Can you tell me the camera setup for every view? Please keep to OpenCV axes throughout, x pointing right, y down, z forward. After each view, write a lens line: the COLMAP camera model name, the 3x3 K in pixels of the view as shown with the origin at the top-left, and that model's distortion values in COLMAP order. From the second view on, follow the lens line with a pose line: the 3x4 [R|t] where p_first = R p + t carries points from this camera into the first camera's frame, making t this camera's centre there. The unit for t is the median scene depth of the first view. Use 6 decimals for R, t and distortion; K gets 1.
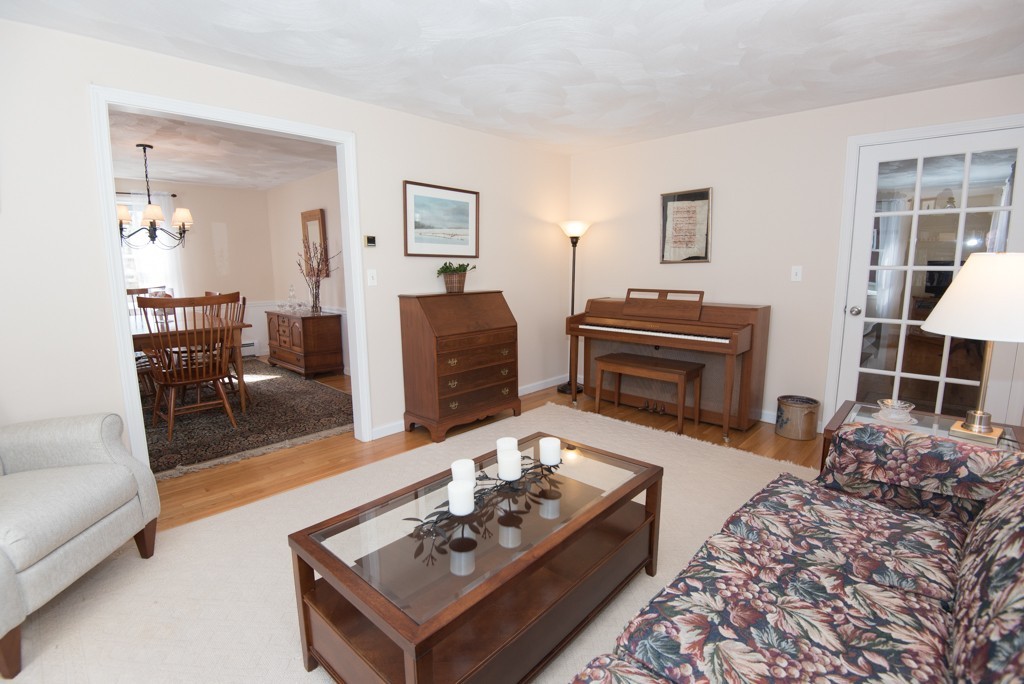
lens RADIAL K [[474.7, 0, 507.4], [0, 474.7, 343.4], [0, 0, 1]] dist [-0.024367, -0.000540]
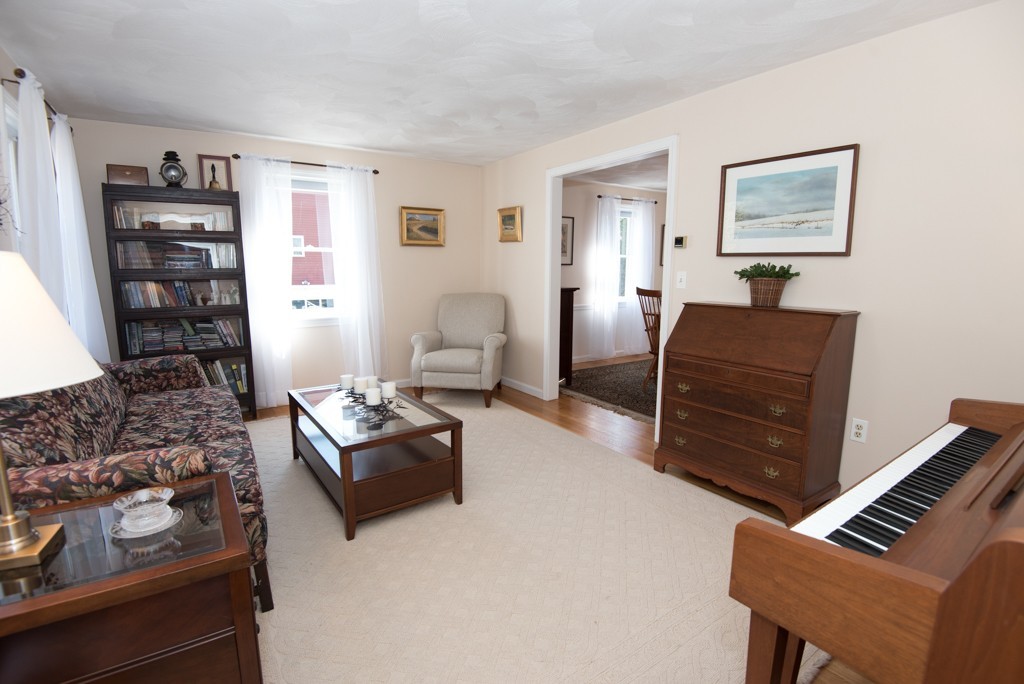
lens RADIAL K [[474.7, 0, 505.6], [0, 474.7, 337.0], [0, 0, 1]] dist [-0.024367, -0.000540]
pose [[-0.214859, 0.146101, -0.965655, 0.675178], [-0.157990, 0.970525, 0.181990, -0.134738], [0.963781, 0.191666, -0.185444, 0.799143]]
